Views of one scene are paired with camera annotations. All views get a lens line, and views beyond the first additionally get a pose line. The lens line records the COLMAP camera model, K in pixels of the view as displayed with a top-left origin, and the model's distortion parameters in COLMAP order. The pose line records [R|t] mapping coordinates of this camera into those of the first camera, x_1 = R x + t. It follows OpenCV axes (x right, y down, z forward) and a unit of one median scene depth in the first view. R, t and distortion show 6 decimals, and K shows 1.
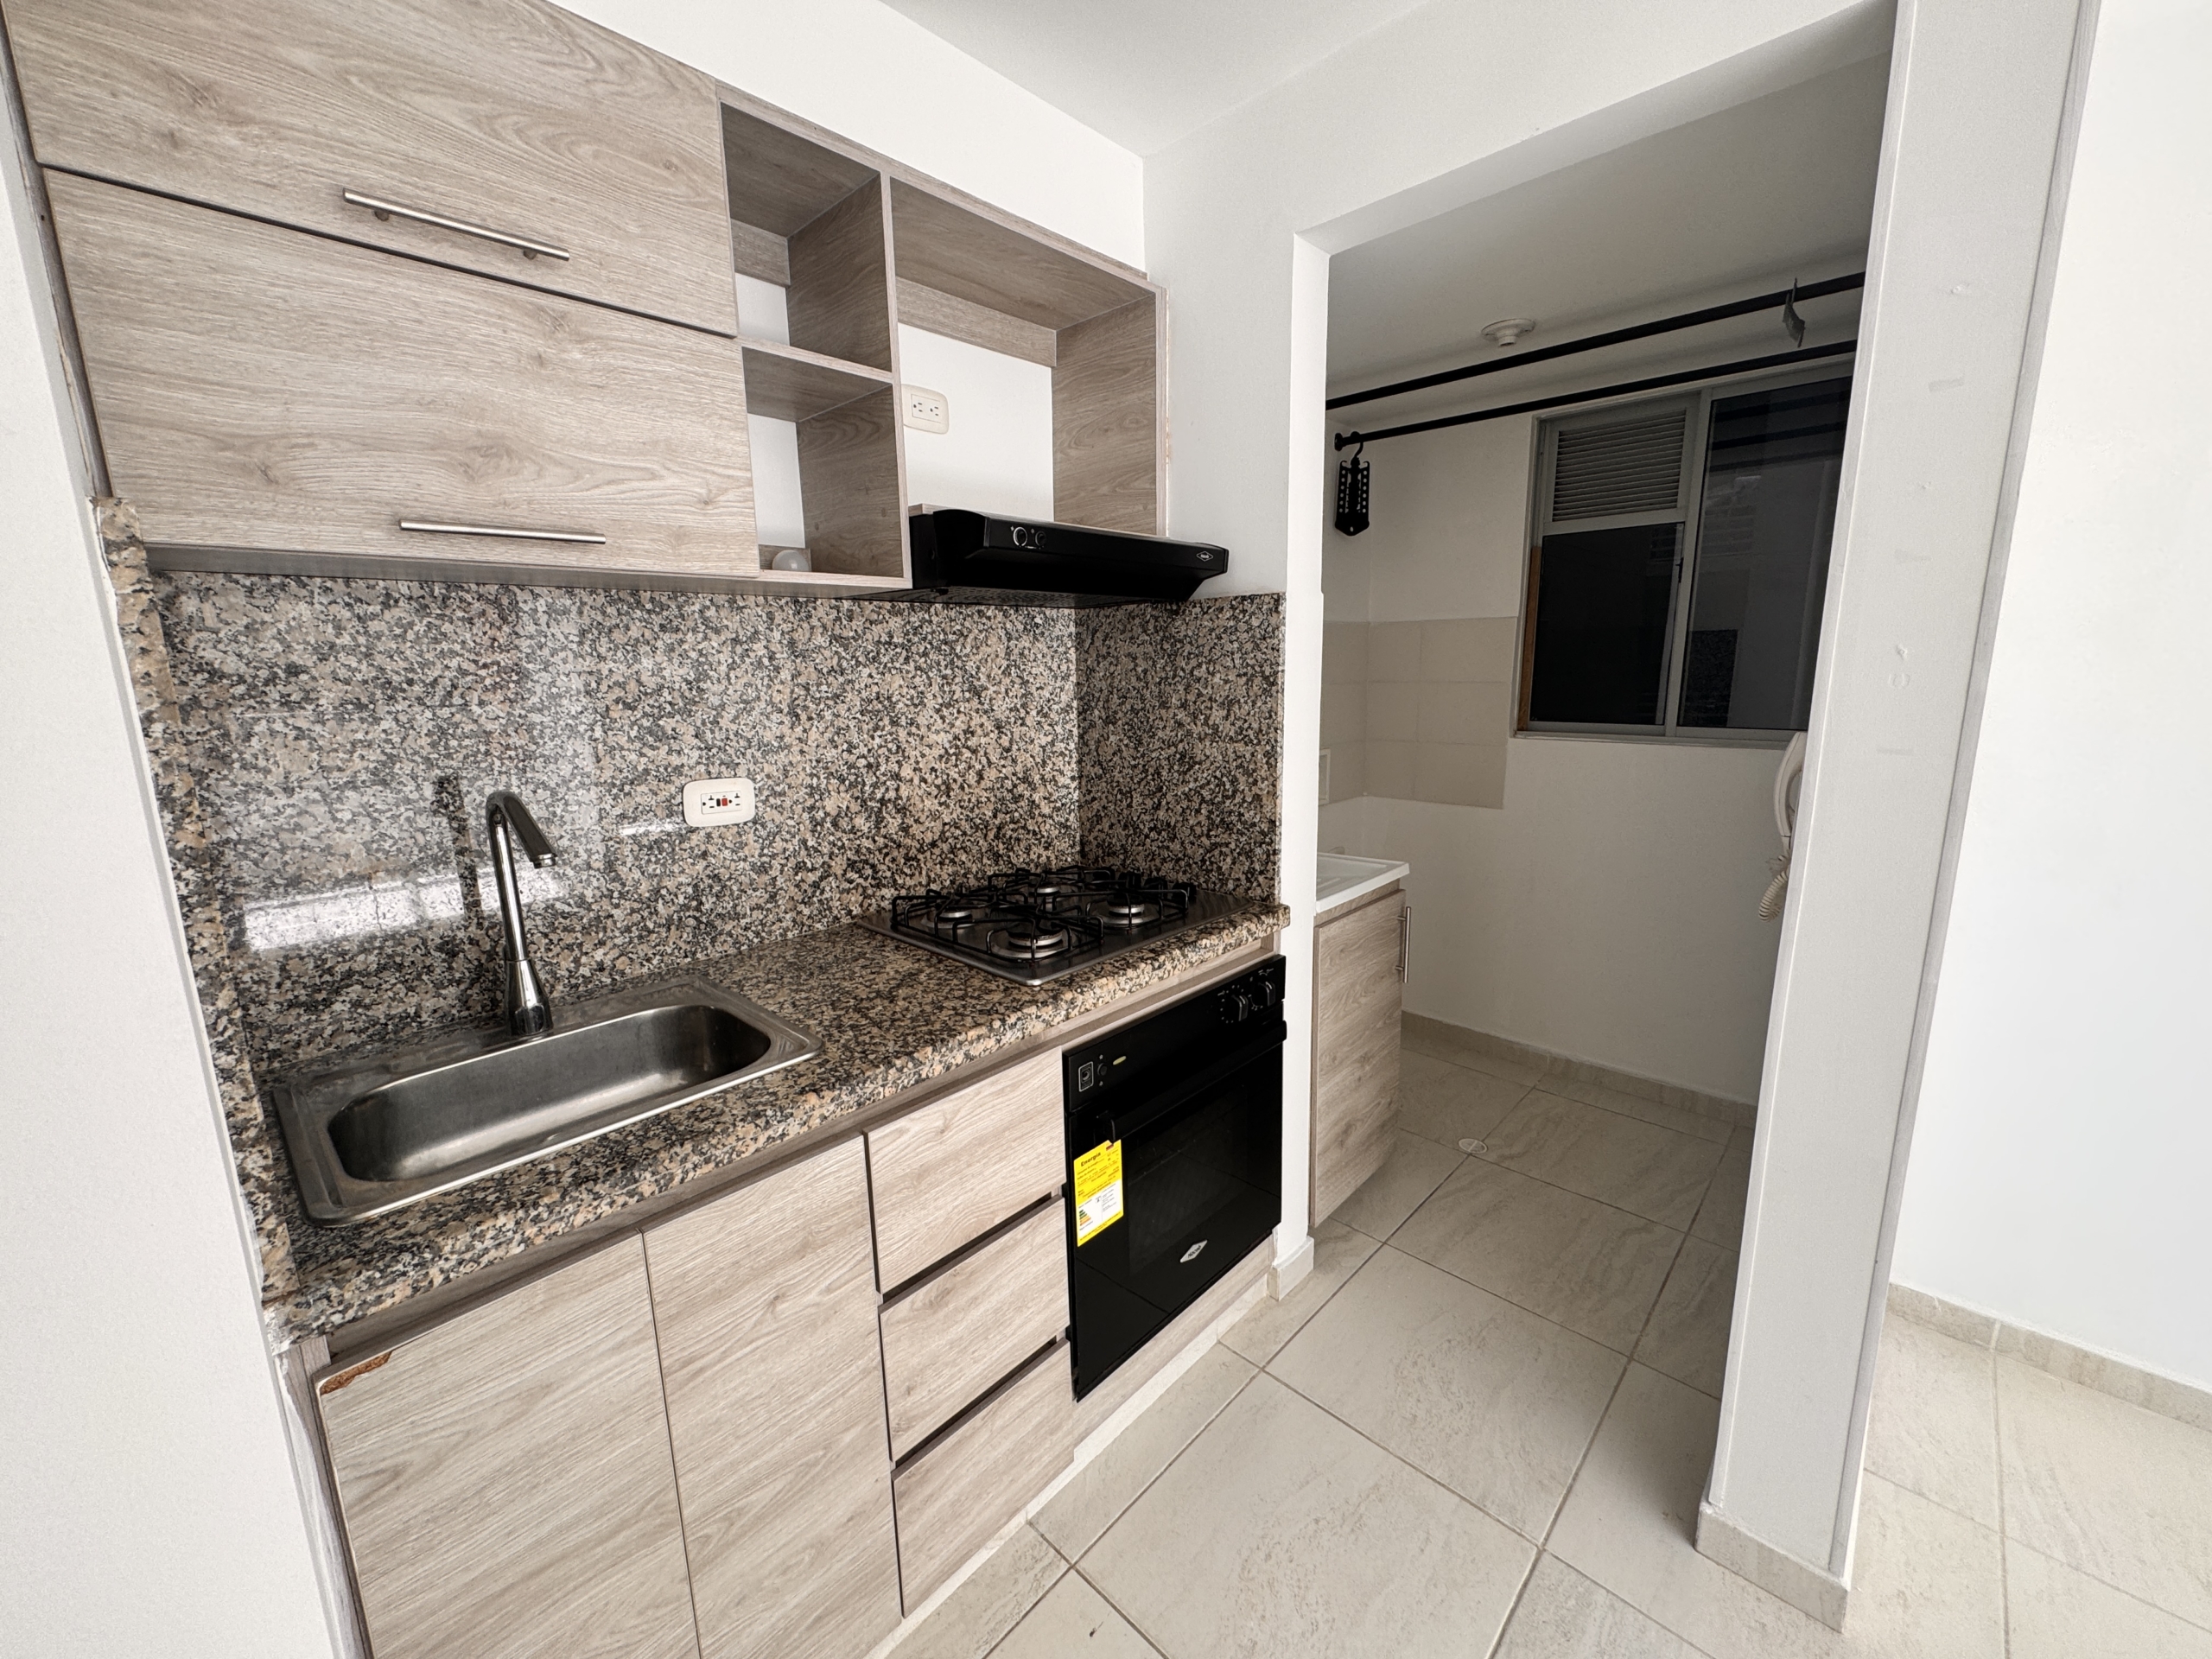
lens RADIAL K [[881.4, 0, 1102.7], [0, 881.4, 826.5], [0, 0, 1]] dist [-0.000650, 0.000449]
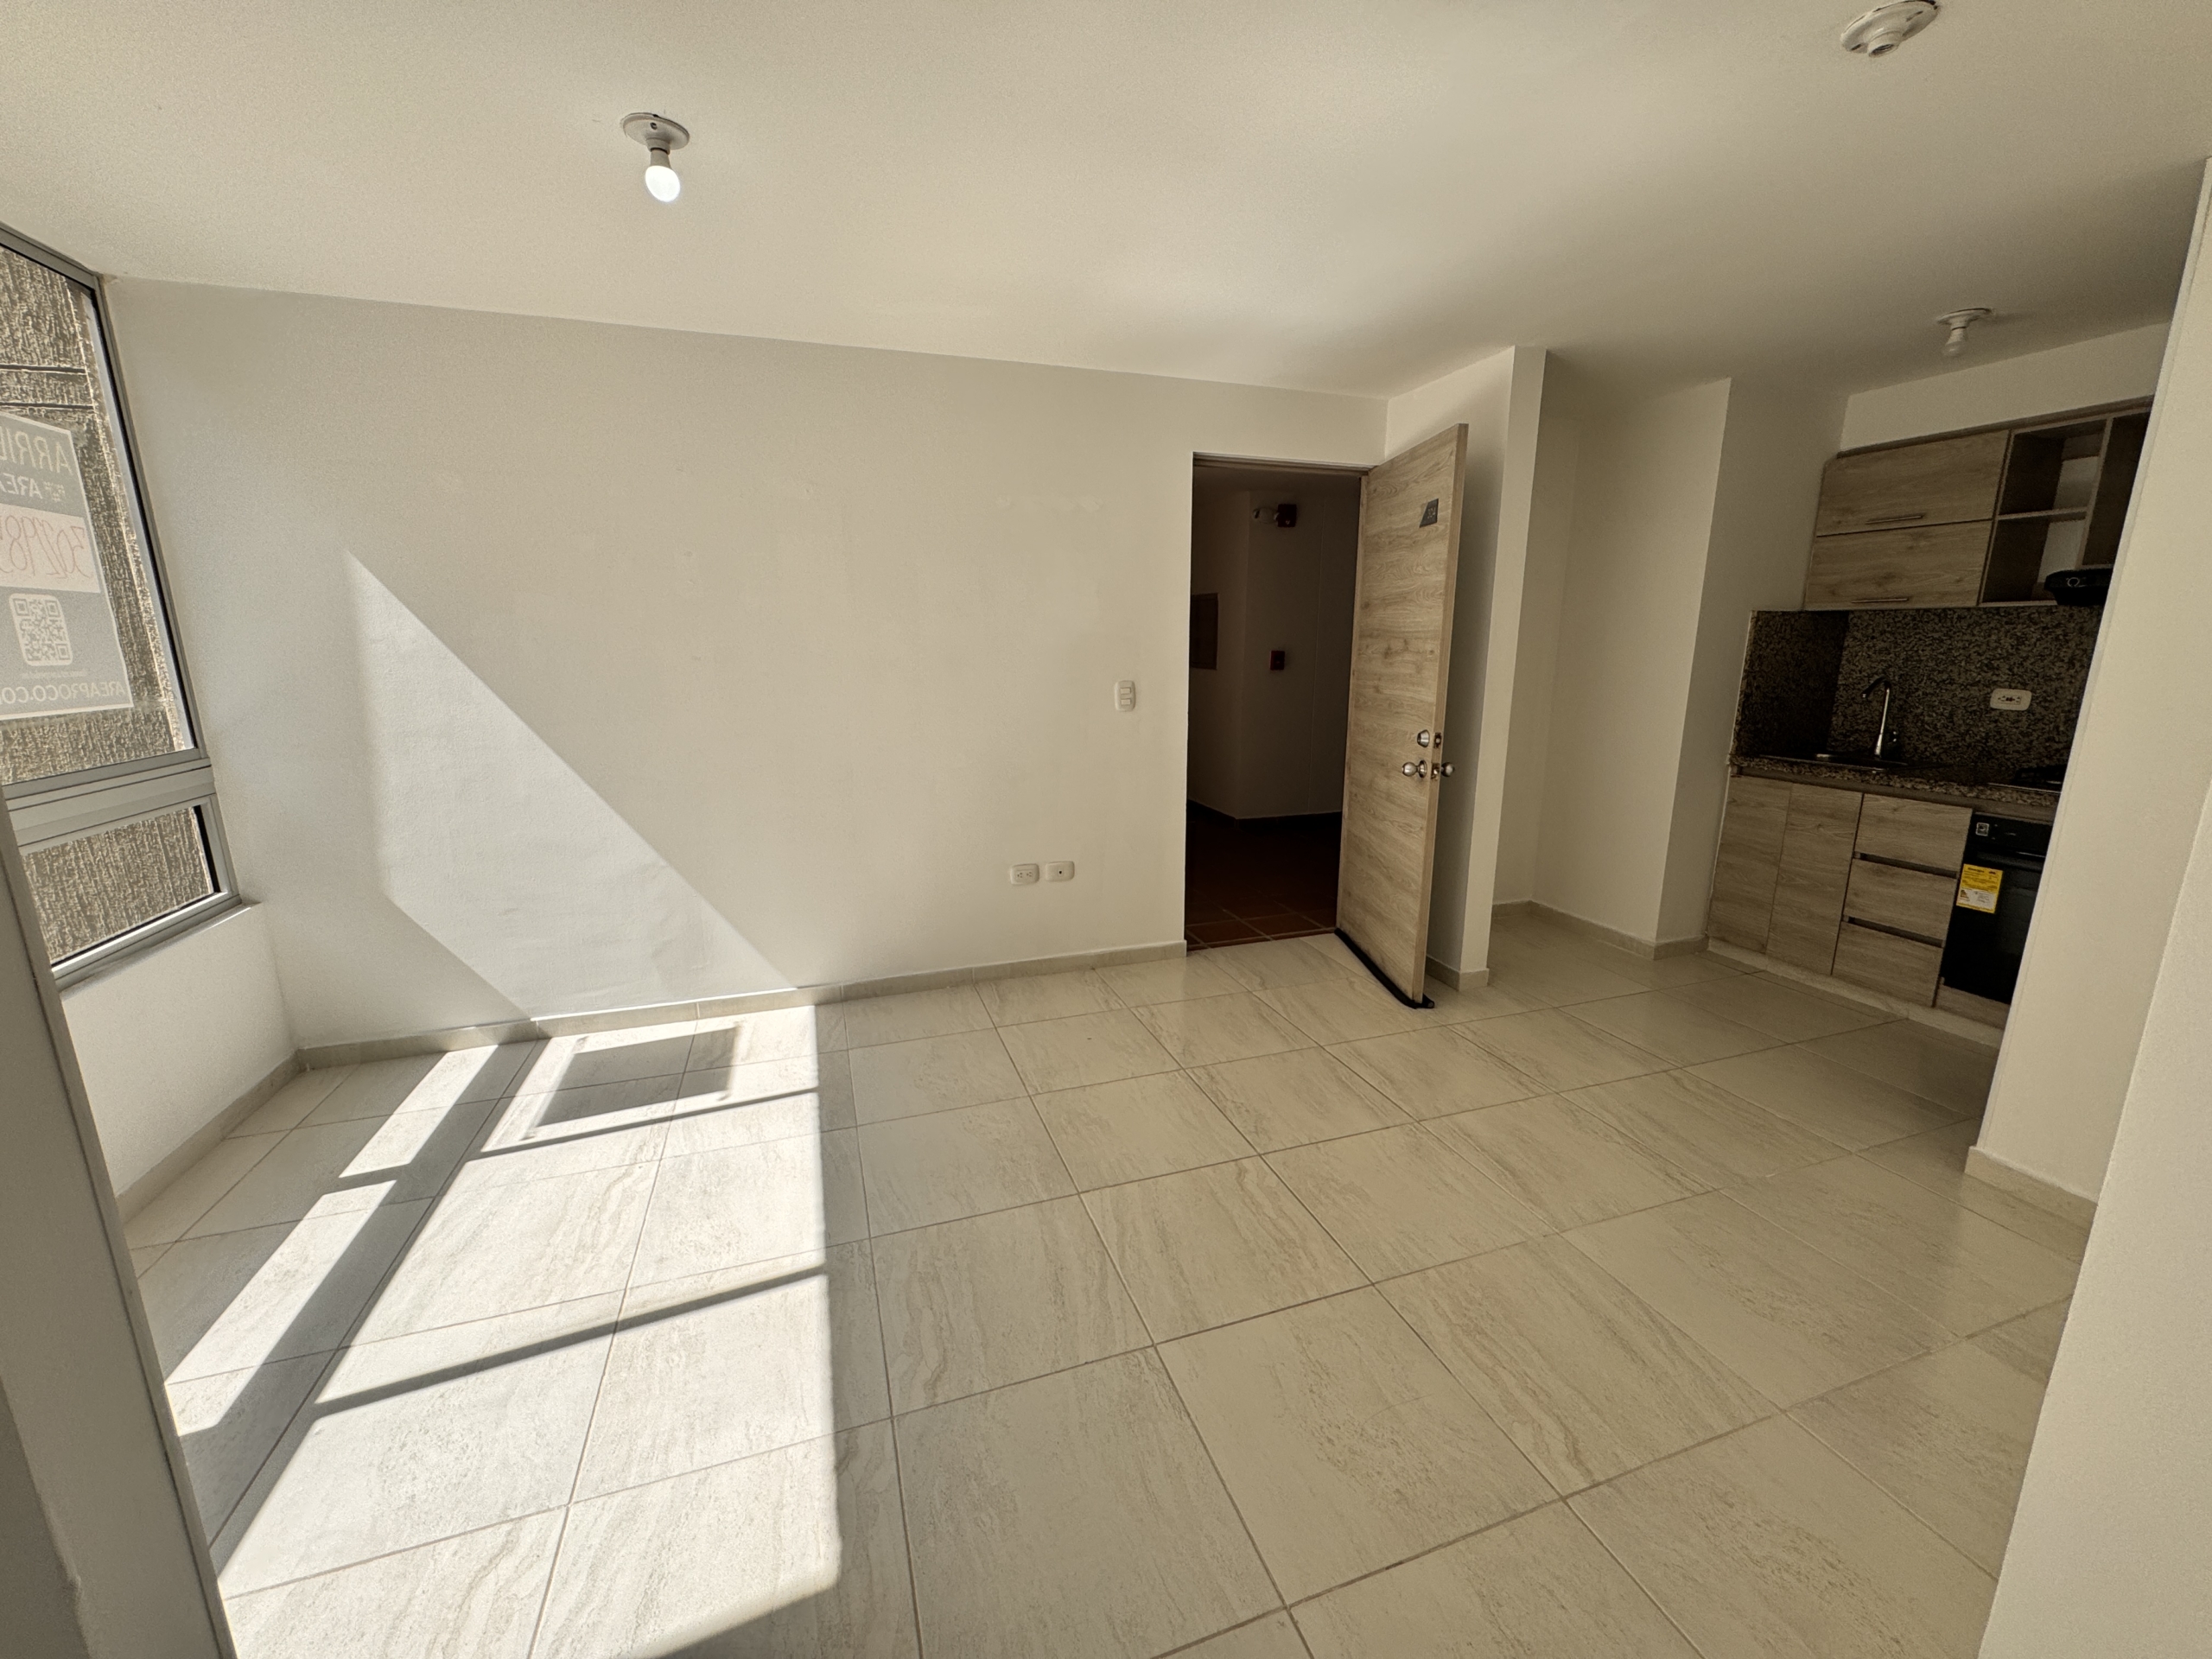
lens RADIAL K [[881.4, 0, 1102.7], [0, 881.4, 823.1], [0, 0, 1]] dist [-0.000650, 0.000449]
pose [[-0.468911, 0.200148, -0.860269, 2.805428], [-0.153910, 0.940569, 0.302723, -0.057826], [0.869732, 0.274354, -0.410239, -0.015837]]
